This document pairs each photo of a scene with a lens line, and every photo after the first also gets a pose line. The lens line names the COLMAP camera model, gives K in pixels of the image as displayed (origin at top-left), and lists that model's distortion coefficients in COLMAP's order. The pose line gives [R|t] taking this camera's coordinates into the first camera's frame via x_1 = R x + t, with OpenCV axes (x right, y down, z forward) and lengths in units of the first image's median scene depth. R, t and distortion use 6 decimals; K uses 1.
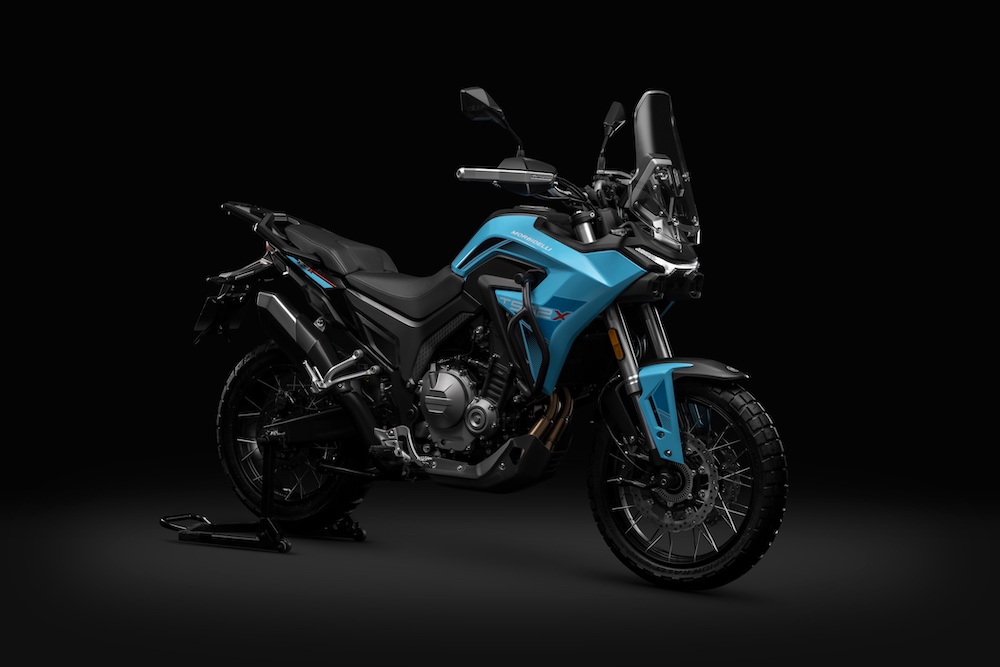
lens RADIAL K [[2515.9, 0, 500.4], [0, 2515.9, 335.0], [0, 0, 1]] dist [0.047588, 0.000000]
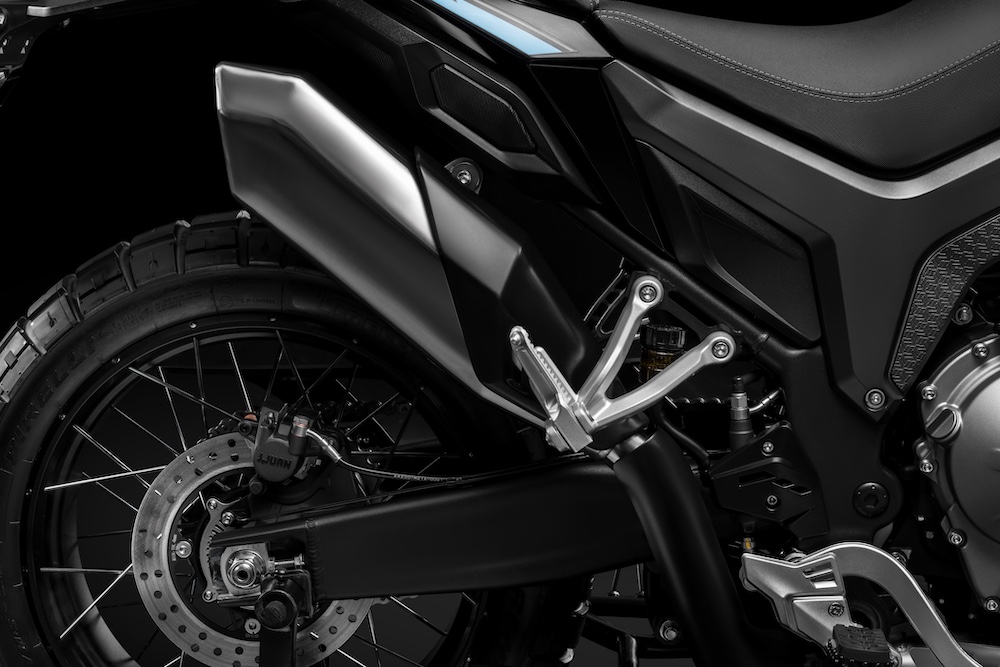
lens RADIAL K [[1965.7, 0, 496.9], [0, 1965.7, 322.7], [0, 0, 1]] dist [0.057881, 0.000000]
pose [[0.839831, -0.057737, 0.539768, -0.202501], [-0.007252, 0.993046, 0.117505, -0.015921], [-0.542799, -0.102599, 0.833572, 0.873436]]
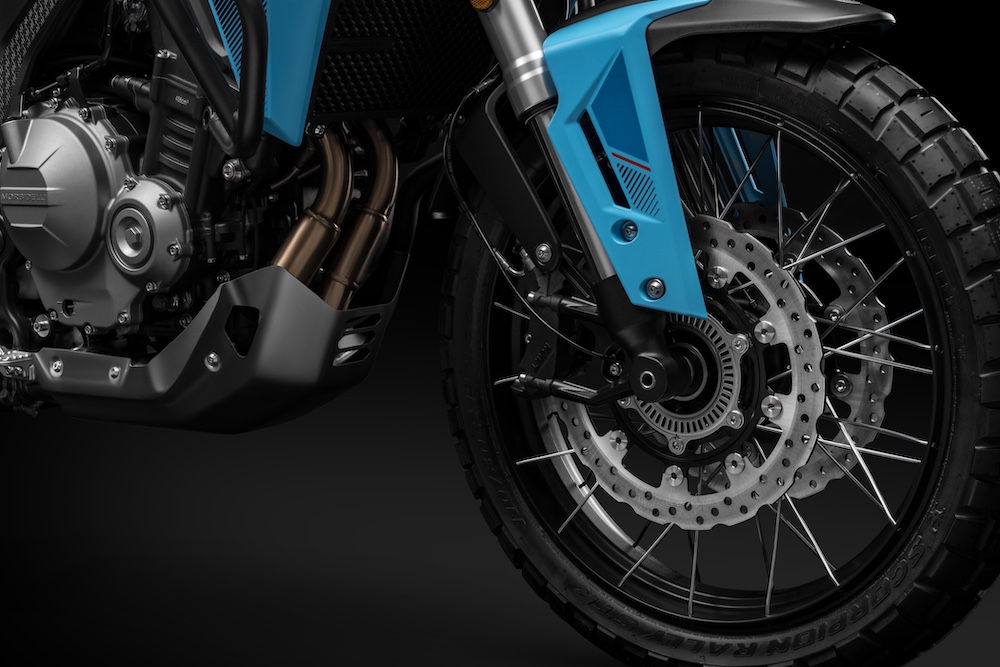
lens RADIAL K [[1965.7, 0, 499.1], [0, 1965.7, 334.0], [0, 0, 1]] dist [0.057881, 0.000000]
pose [[0.993703, -0.083732, -0.074455, 0.063849], [0.088543, 0.994024, 0.063842, 0.034676], [0.068665, -0.070033, 0.995179, 0.738865]]
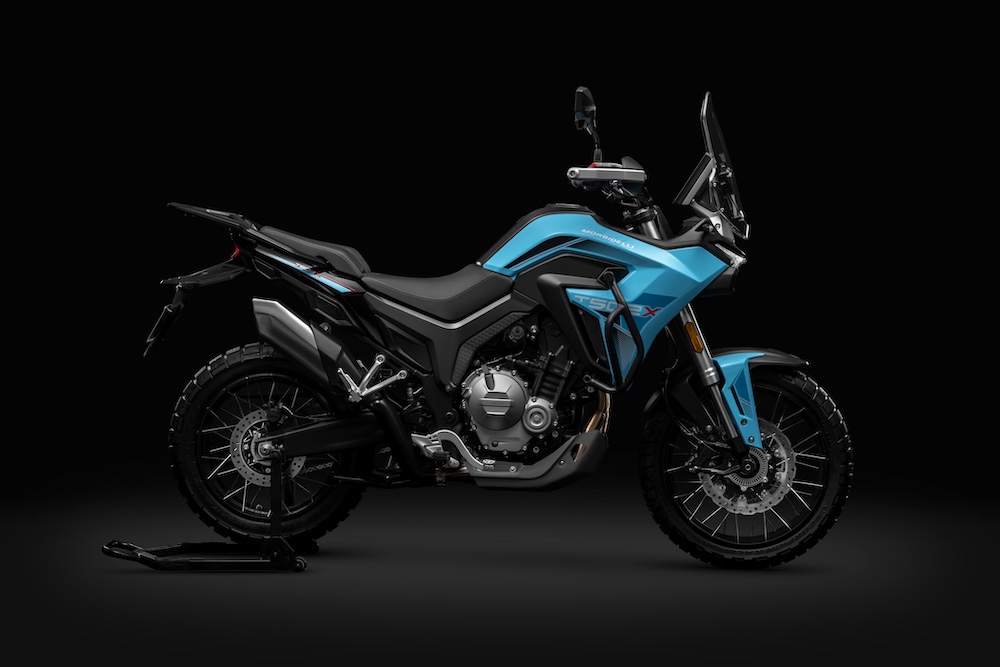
lens RADIAL K [[2515.9, 0, 500.6], [0, 2515.9, 340.3], [0, 0, 1]] dist [0.047588, 0.000000]
pose [[0.850782, -0.042786, 0.523774, -0.555091], [0.035861, 0.999084, 0.023364, -0.021854], [-0.524294, -0.001094, 0.851537, 0.161683]]
